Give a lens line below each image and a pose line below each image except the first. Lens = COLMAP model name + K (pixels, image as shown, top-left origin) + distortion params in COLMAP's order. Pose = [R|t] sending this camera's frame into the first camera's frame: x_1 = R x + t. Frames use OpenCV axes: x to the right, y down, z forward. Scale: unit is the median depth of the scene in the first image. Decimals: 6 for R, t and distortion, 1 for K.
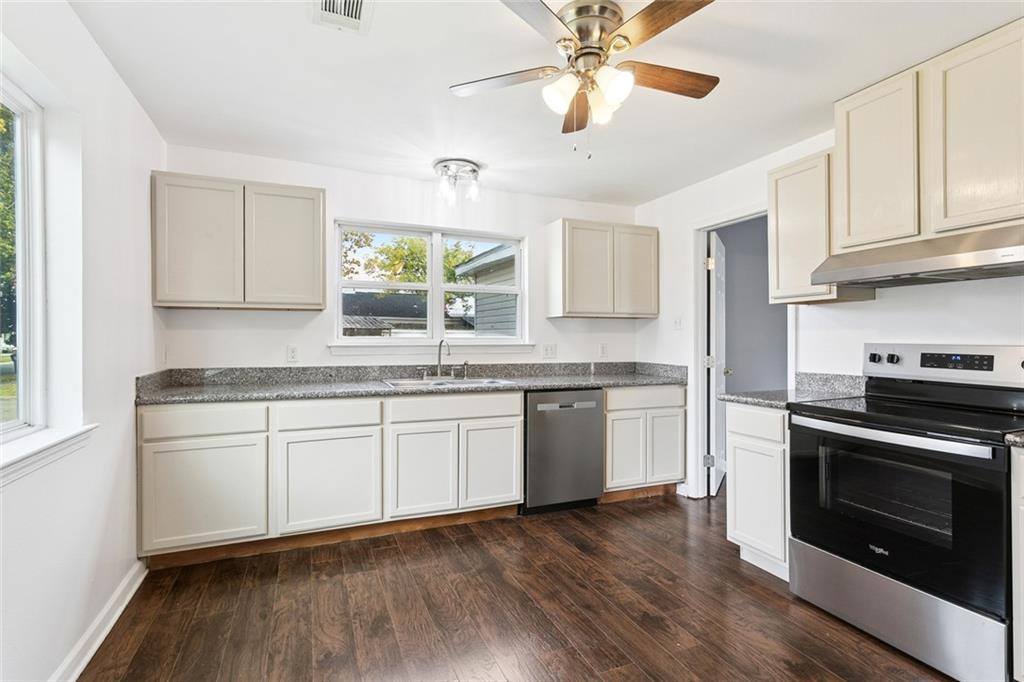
lens RADIAL K [[485.2, 0, 512.0], [0, 485.2, 337.9], [0, 0, 1]] dist [0.001068, 0.000112]
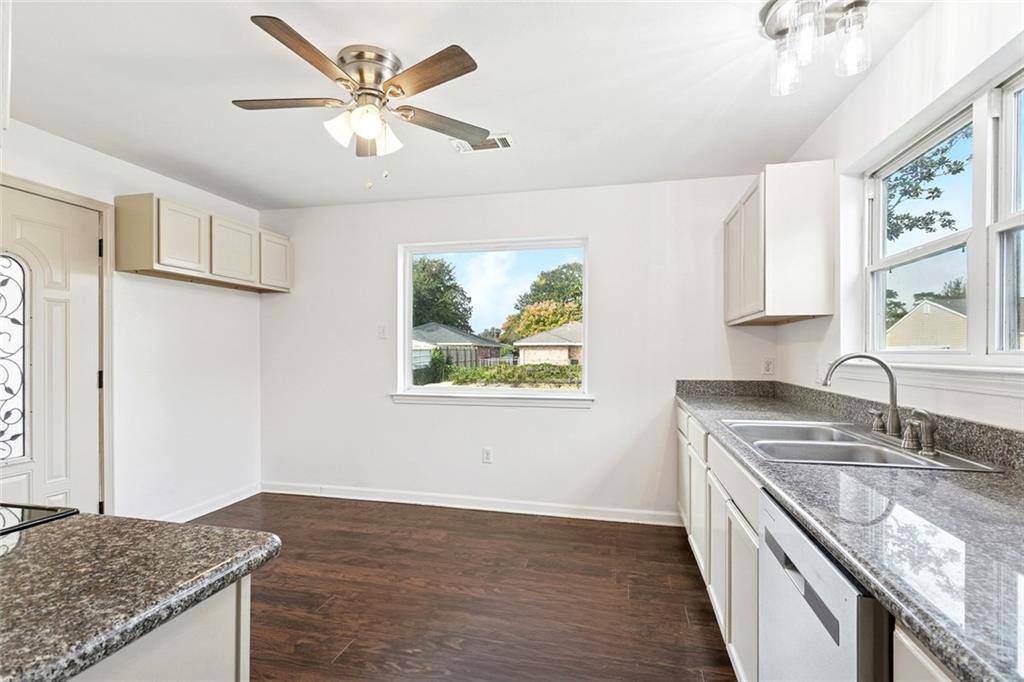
lens RADIAL K [[485.2, 0, 513.2], [0, 485.2, 342.0], [0, 0, 1]] dist [0.001068, 0.000112]
pose [[-0.589691, 0.003495, -0.807621, 0.799003], [0.000594, 0.999992, 0.003894, -0.044109], [0.807629, 0.001816, -0.589688, 1.814511]]
